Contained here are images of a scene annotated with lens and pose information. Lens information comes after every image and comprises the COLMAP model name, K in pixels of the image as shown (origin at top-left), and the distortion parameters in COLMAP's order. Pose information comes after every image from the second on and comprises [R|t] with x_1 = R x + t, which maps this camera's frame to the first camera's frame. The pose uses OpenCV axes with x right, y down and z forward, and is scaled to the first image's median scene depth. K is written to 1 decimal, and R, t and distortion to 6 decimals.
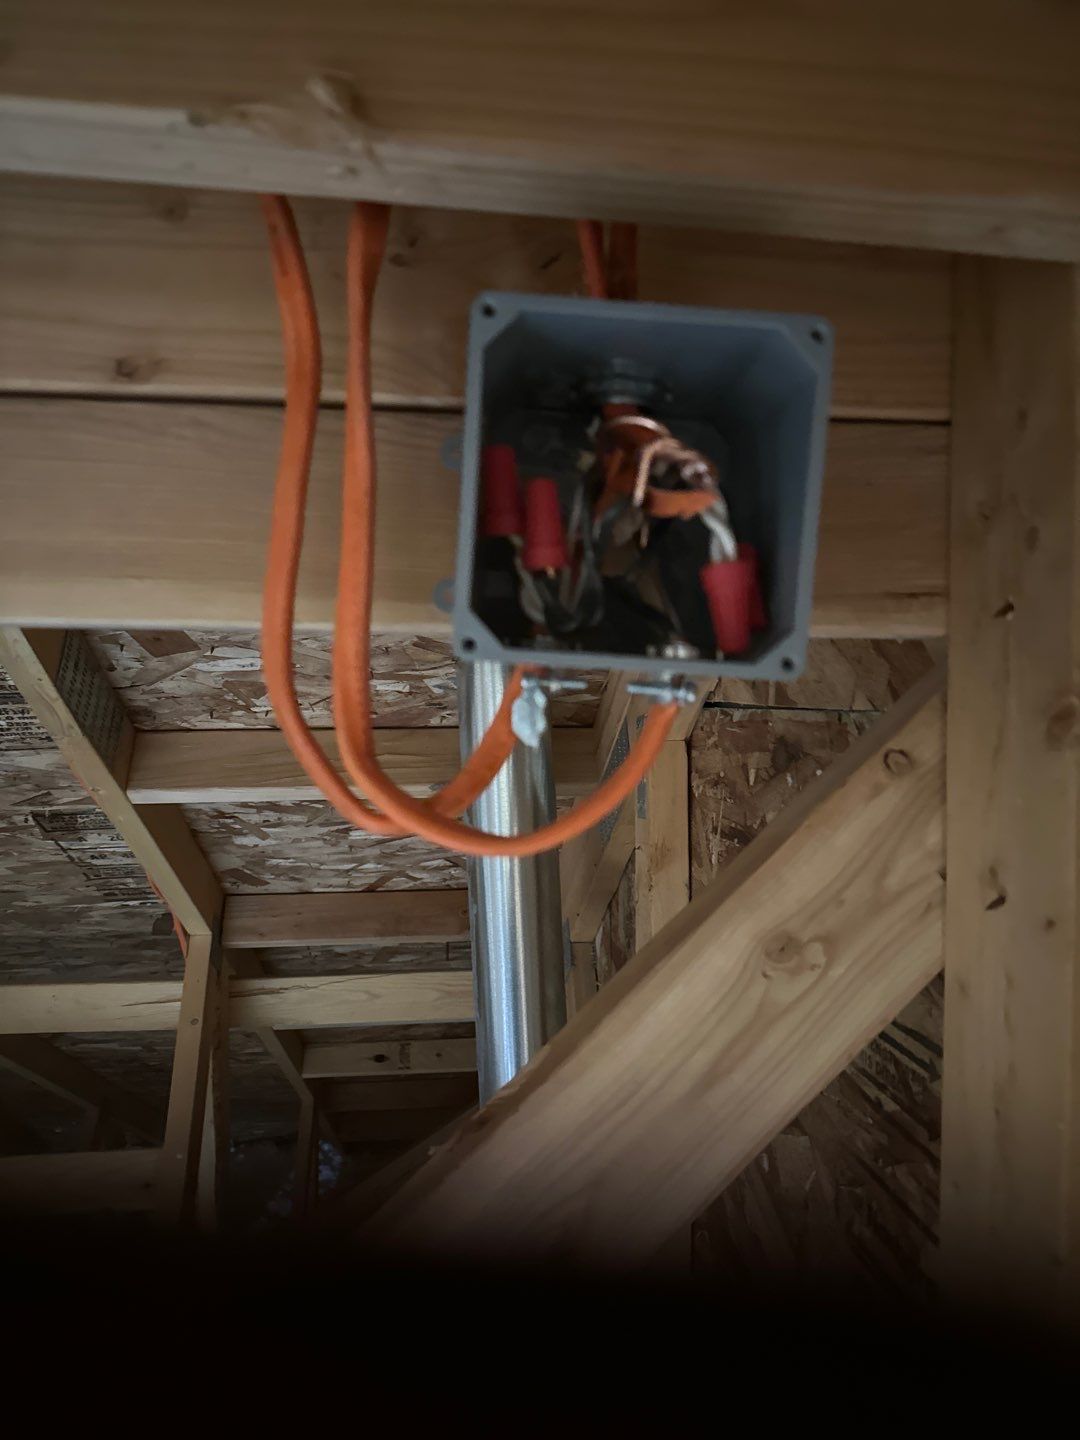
lens RADIAL K [[984.0, 0, 529.5], [0, 984.0, 721.8], [0, 0, 1]] dist [0.179682, -0.375357]
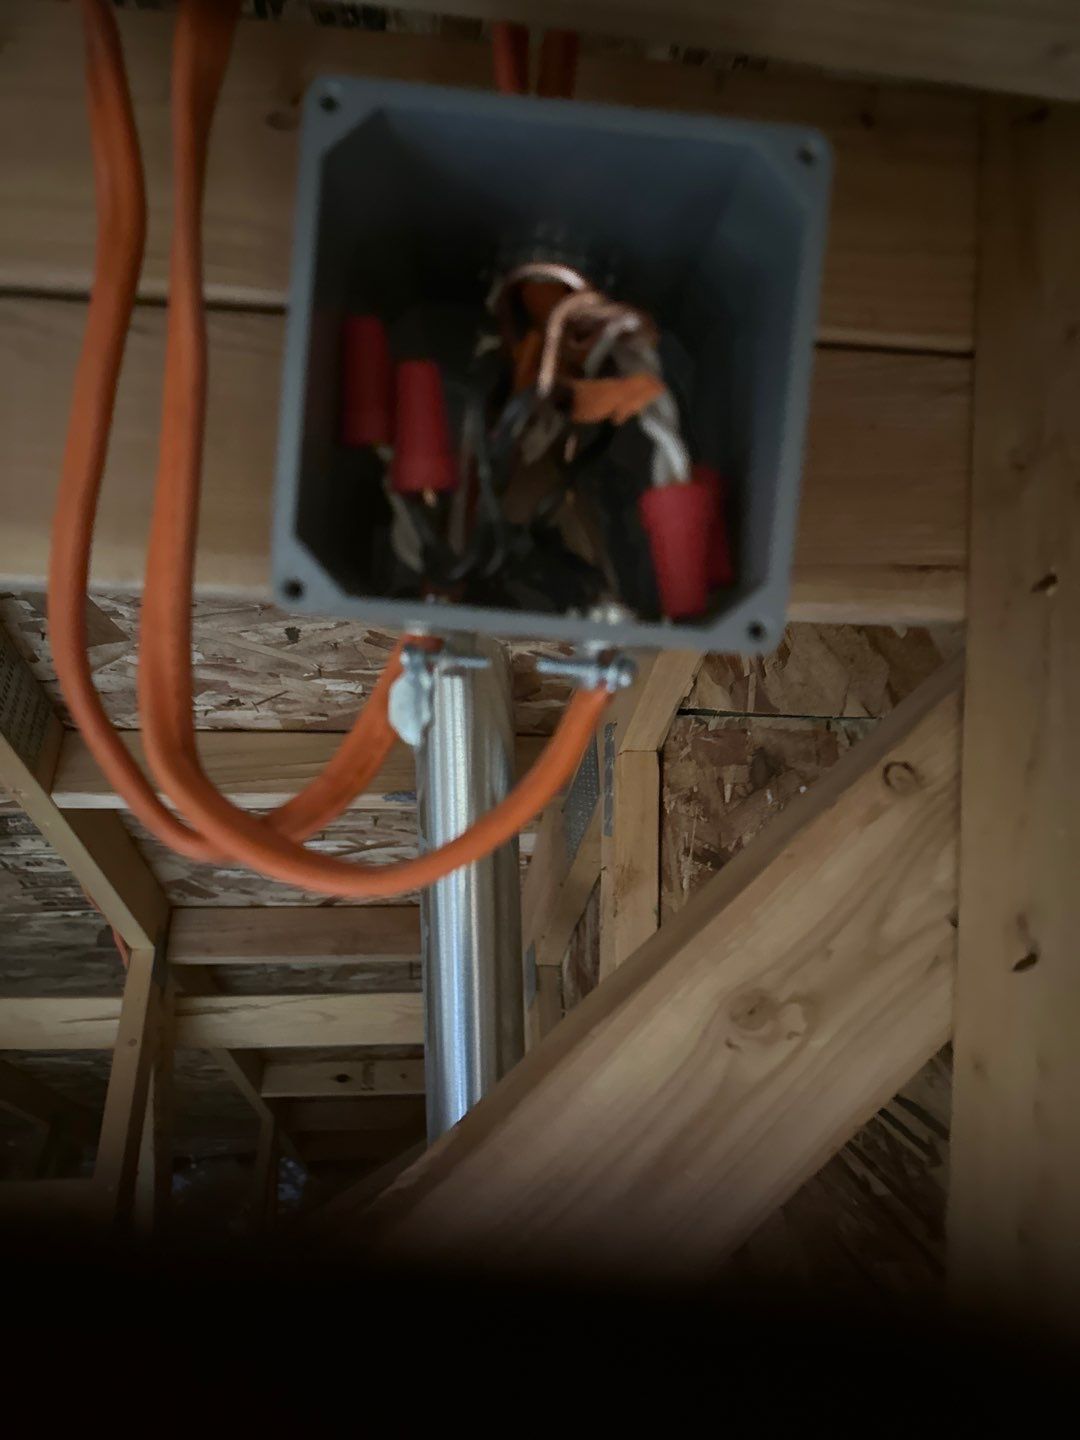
lens RADIAL K [[996.8, 0, 522.0], [0, 996.8, 720.8], [0, 0, 1]] dist [0.131416, -0.233548]
pose [[0.999719, 0.022128, 0.008476, 0.018734], [-0.022023, 0.999683, -0.012209, 0.003666], [-0.008744, 0.012019, 0.999890, 0.063273]]
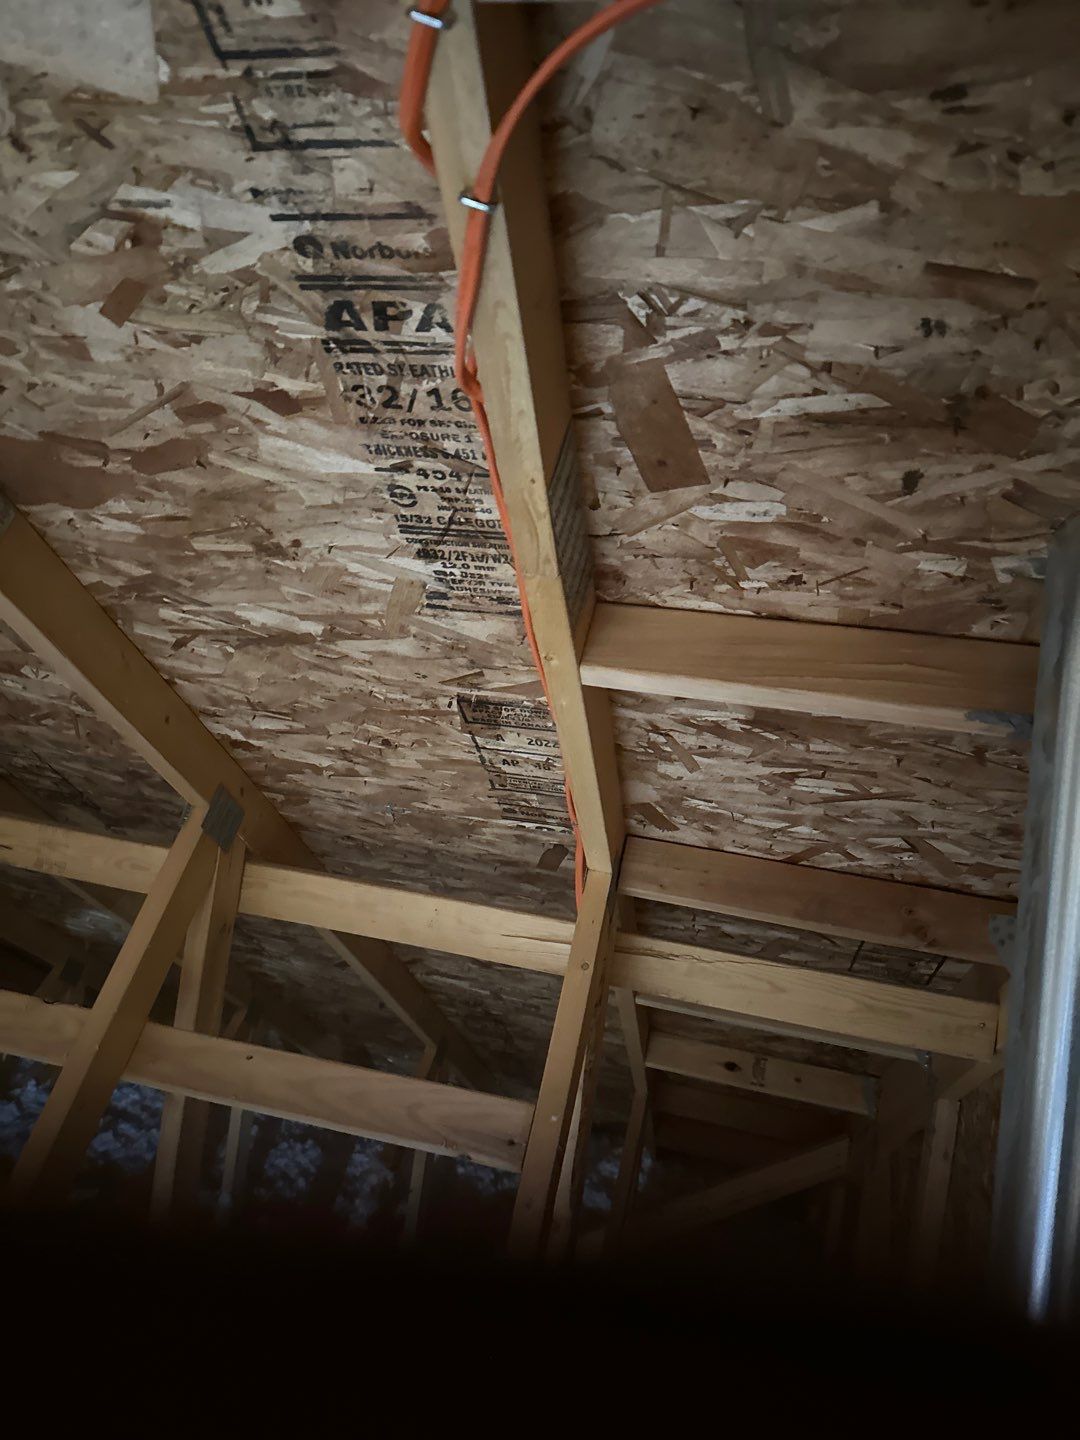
lens RADIAL K [[1021.3, 0, 553.6], [0, 1021.3, 721.7], [0, 0, 1]] dist [0.187865, -0.396050]
pose [[0.941184, 0.137077, -0.308839, -0.145034], [-0.137572, 0.990284, 0.020284, 0.095306], [0.308619, 0.023397, 0.950898, 0.172954]]
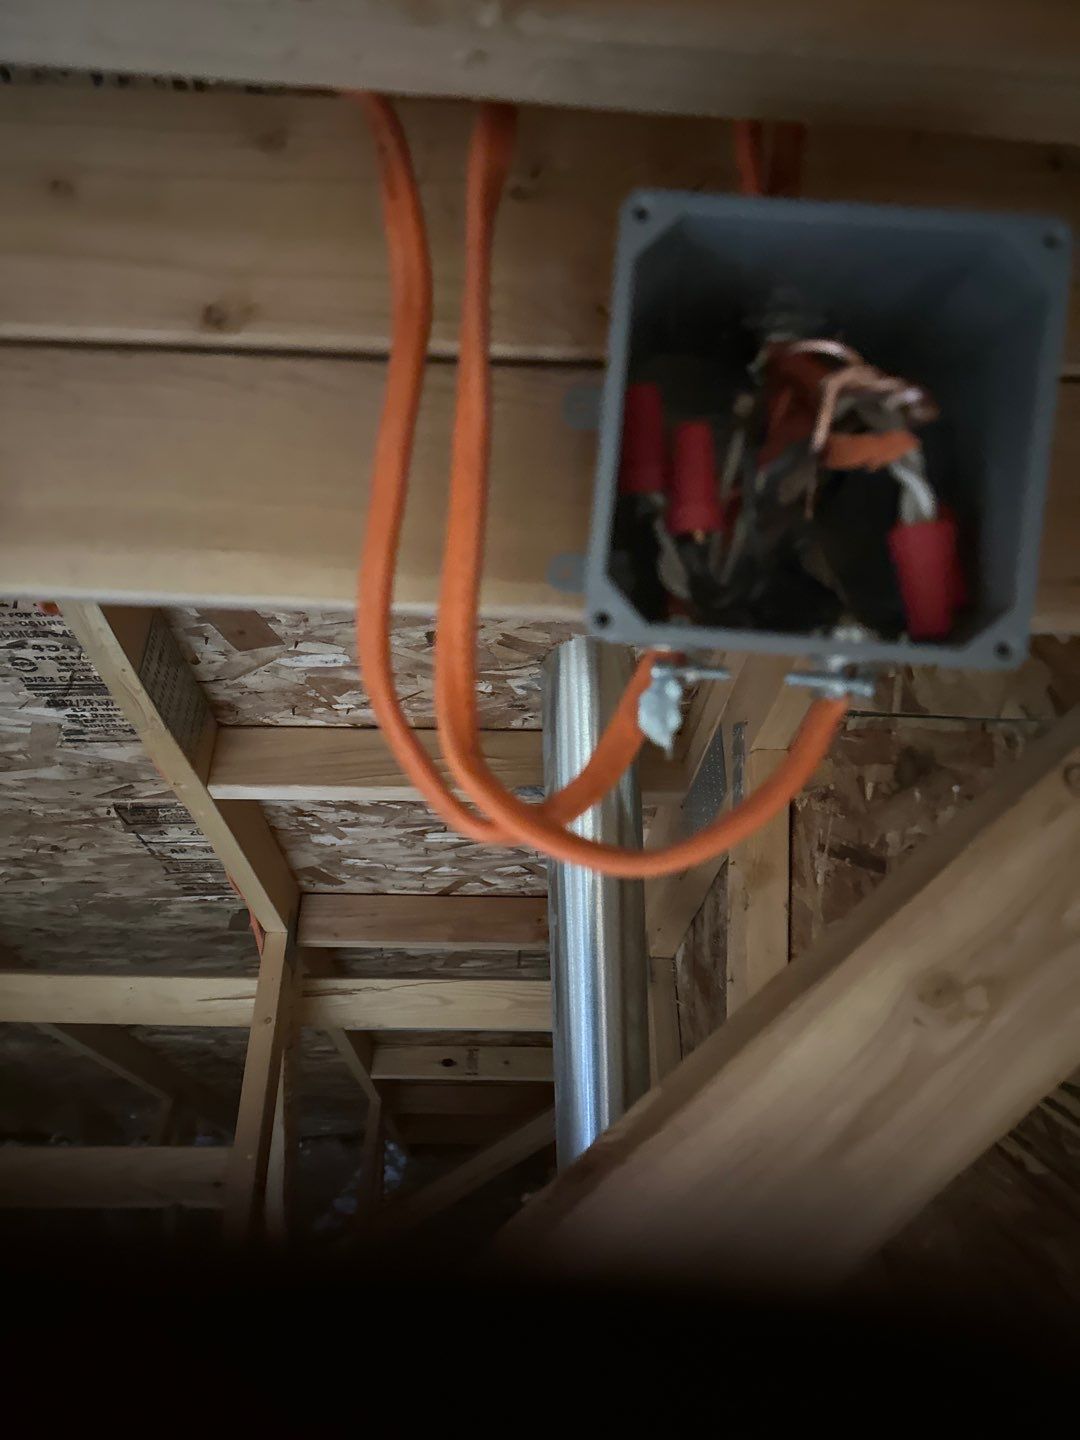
lens RADIAL K [[984.0, 0, 529.5], [0, 984.0, 721.8], [0, 0, 1]] dist [0.179682, -0.375357]
pose [[0.997021, 0.025078, -0.072937, -0.012839], [-0.025557, 0.999657, -0.005642, 0.002928], [0.072771, 0.007490, 0.997321, 0.035146]]
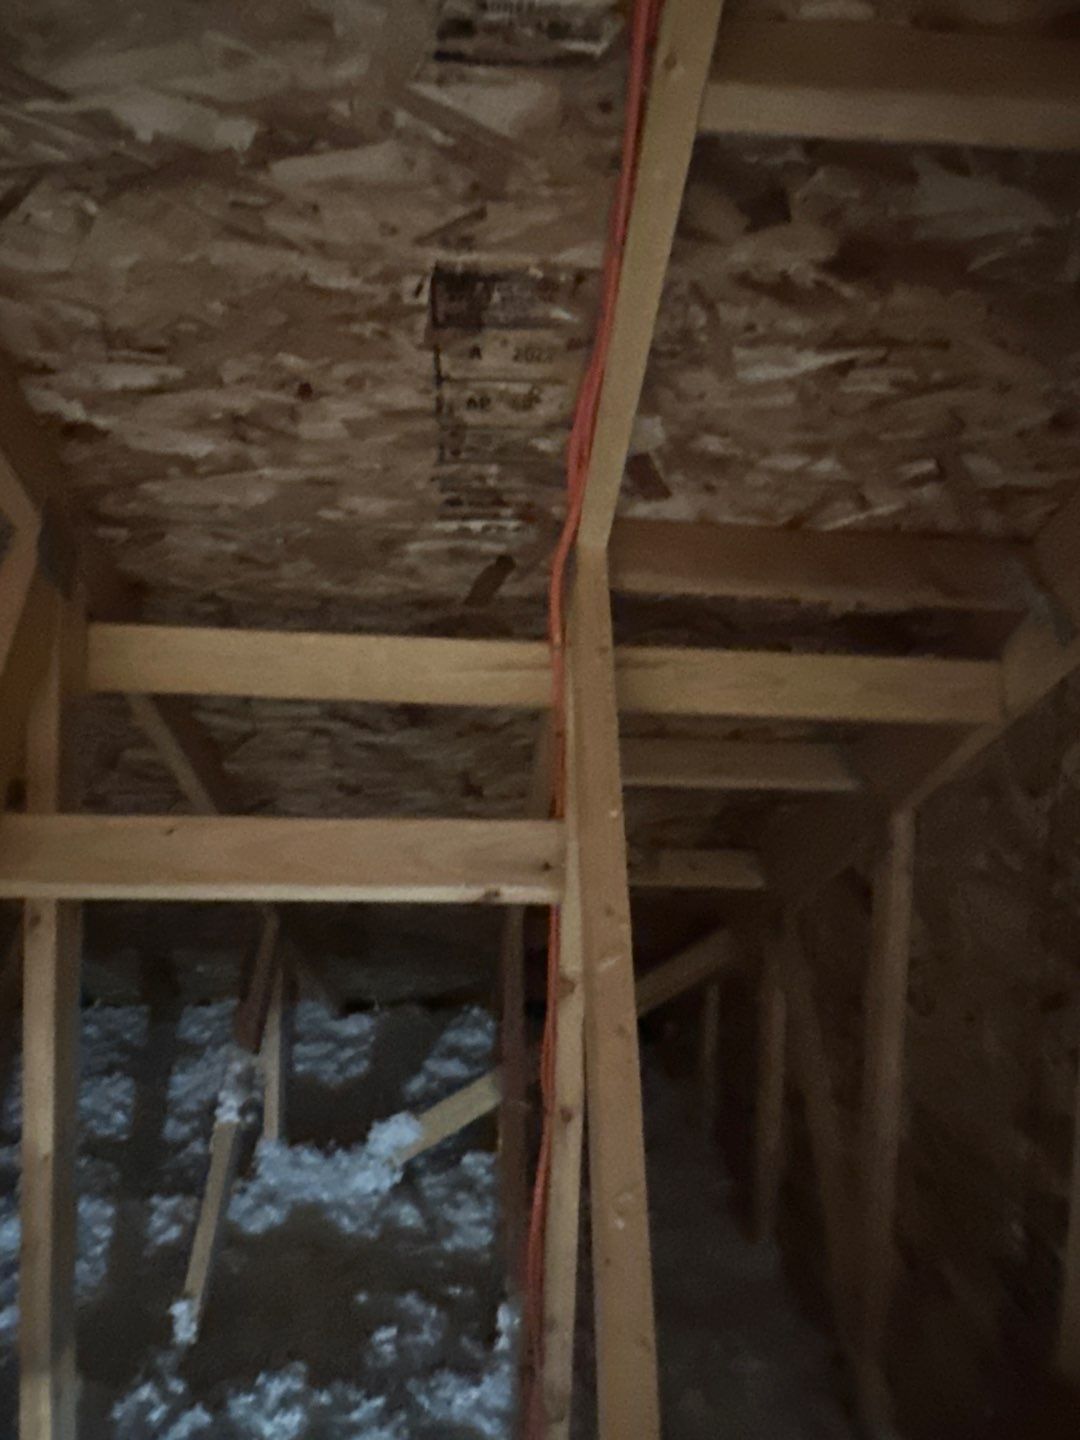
lens RADIAL K [[1064.5, 0, 588.5], [0, 1064.5, 716.2], [0, 0, 1]] dist [0.000876, 0.006567]
pose [[0.998937, 0.036339, -0.028353, -0.417979], [-0.033858, 0.995929, 0.083543, 0.367999], [0.031273, -0.082494, 0.996101, 0.325514]]
